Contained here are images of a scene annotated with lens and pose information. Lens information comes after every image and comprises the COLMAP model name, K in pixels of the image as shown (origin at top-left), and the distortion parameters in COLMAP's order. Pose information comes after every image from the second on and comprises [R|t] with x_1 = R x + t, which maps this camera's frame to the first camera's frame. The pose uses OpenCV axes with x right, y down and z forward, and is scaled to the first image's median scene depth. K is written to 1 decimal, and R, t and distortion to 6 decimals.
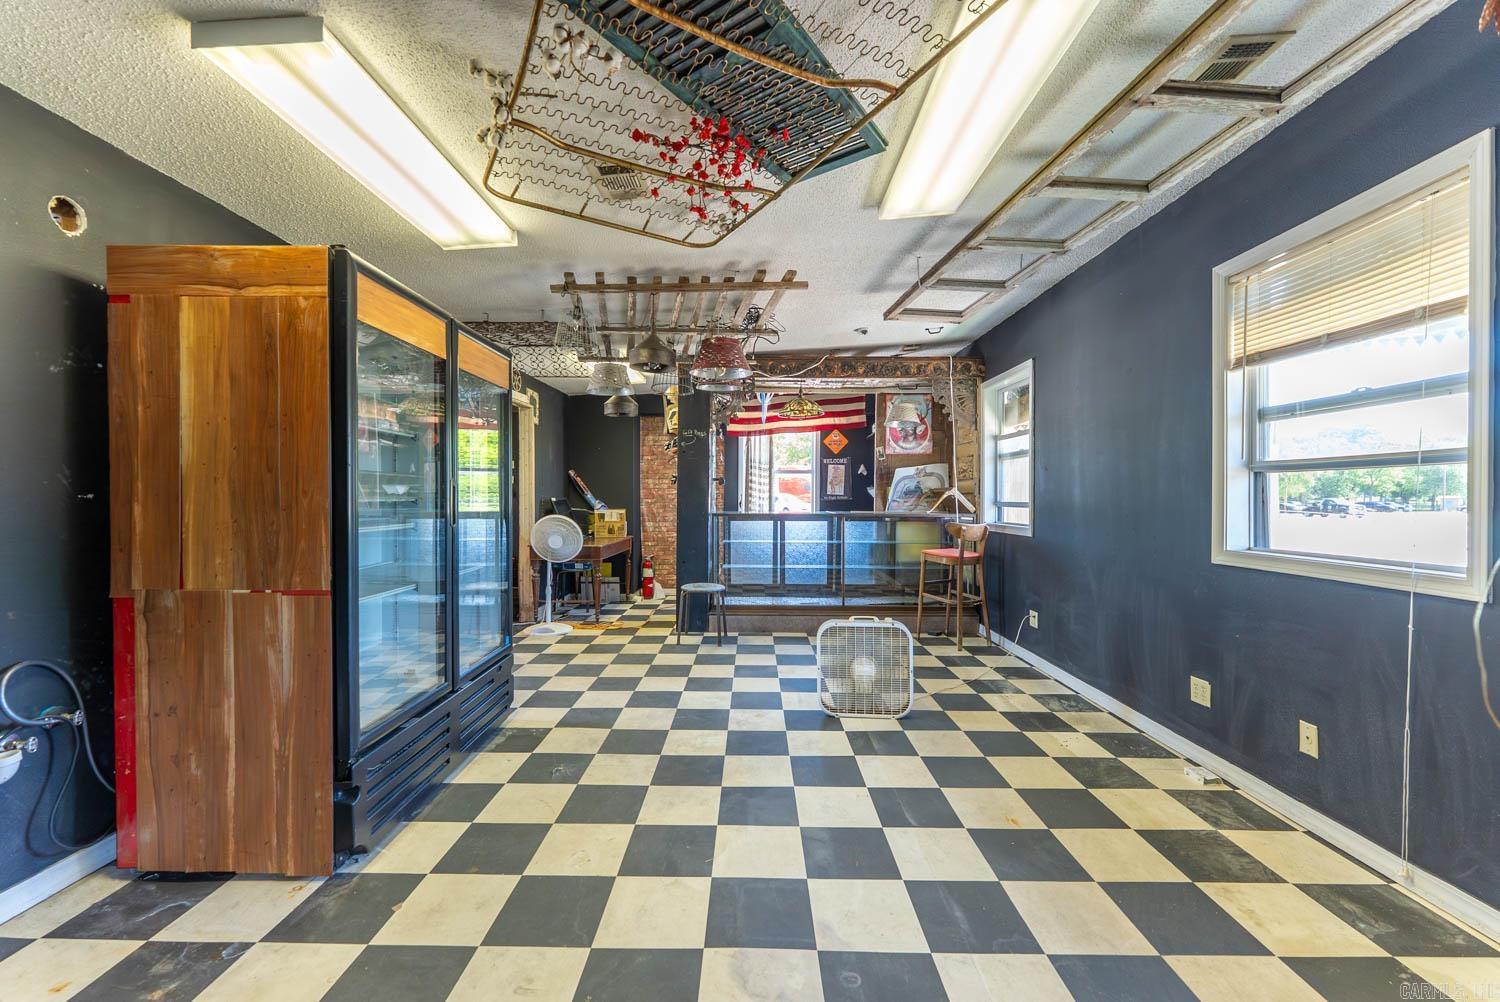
lens RADIAL K [[599.7, 0, 746.0], [0, 599.7, 503.9], [0, 0, 1]] dist [0.000285, -0.000452]
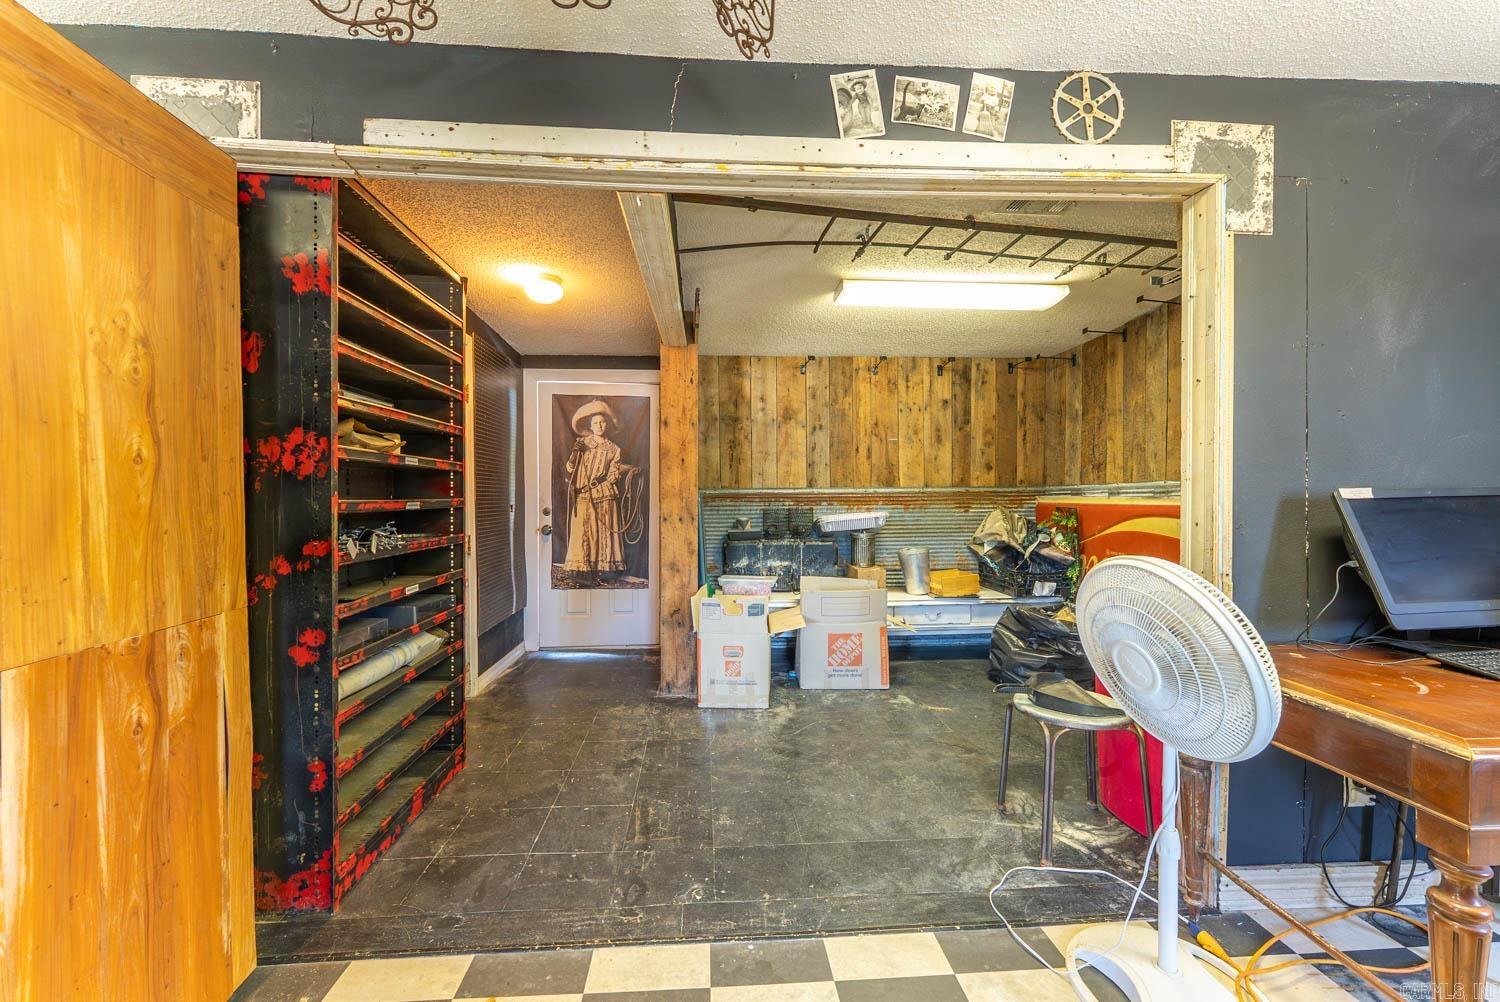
lens RADIAL K [[599.7, 0, 746.0], [0, 599.7, 503.9], [0, 0, 1]] dist [0.000285, -0.000452]
pose [[0.080106, 0.011247, -0.996723, -0.076868], [-0.008120, 0.999911, 0.010630, -0.003080], [0.996753, 0.007242, 0.080190, 0.719936]]
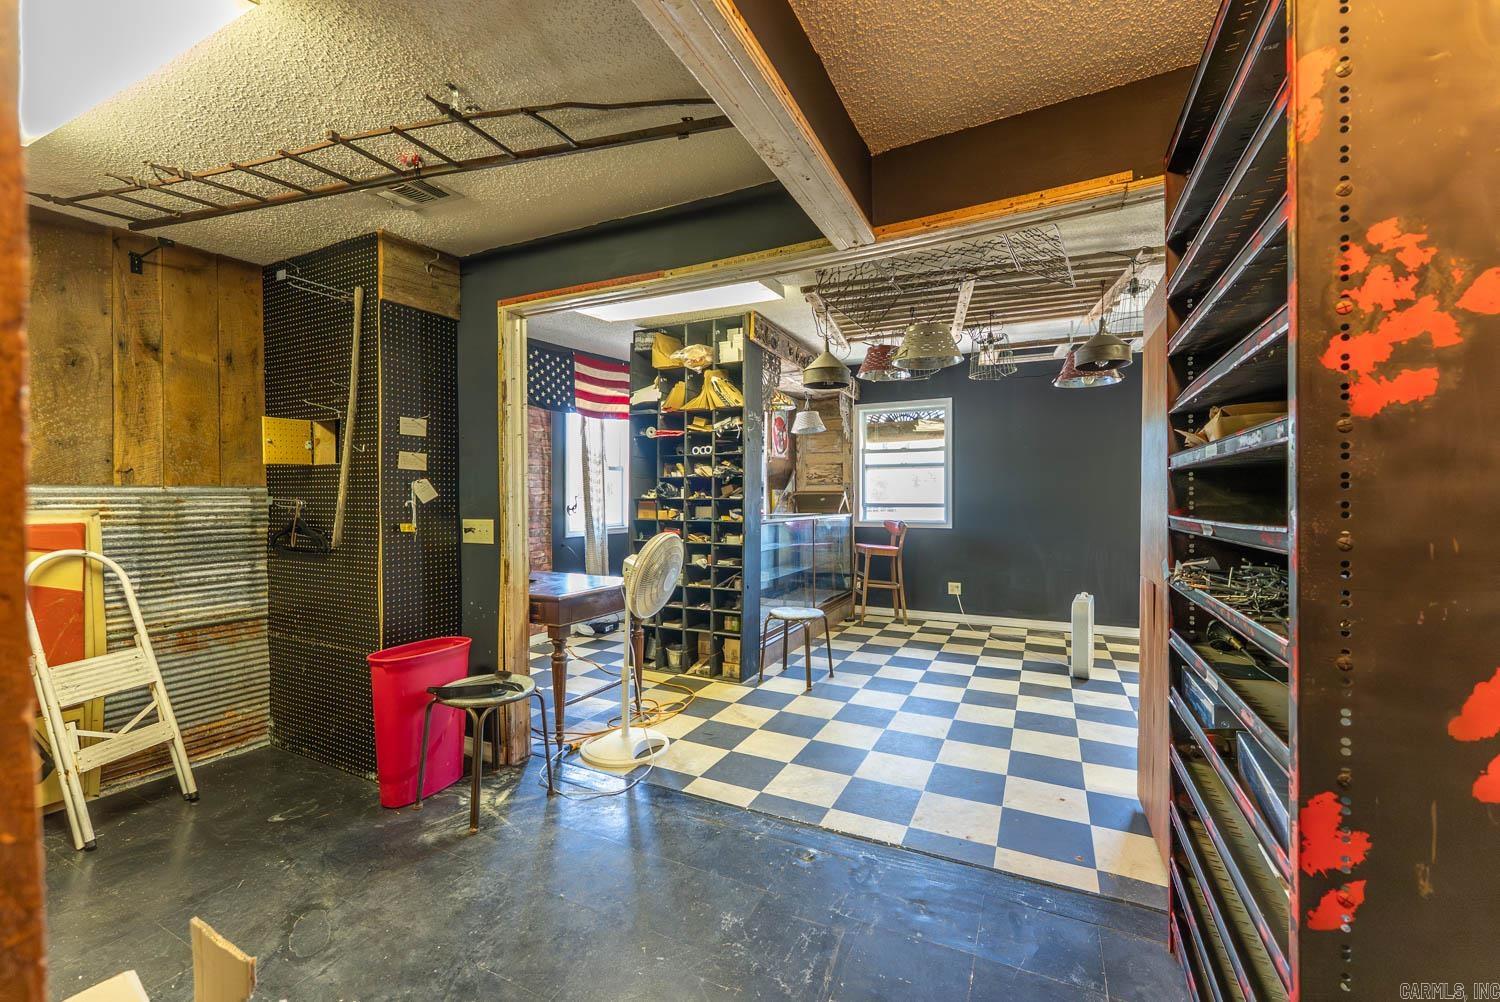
lens RADIAL K [[599.7, 0, 746.0], [0, 599.7, 503.9], [0, 0, 1]] dist [0.000285, -0.000452]
pose [[0.433881, -0.007327, 0.900941, -0.689107], [0.012669, 0.999918, 0.002030, -0.006769], [-0.900881, 0.010533, 0.433938, 0.604240]]
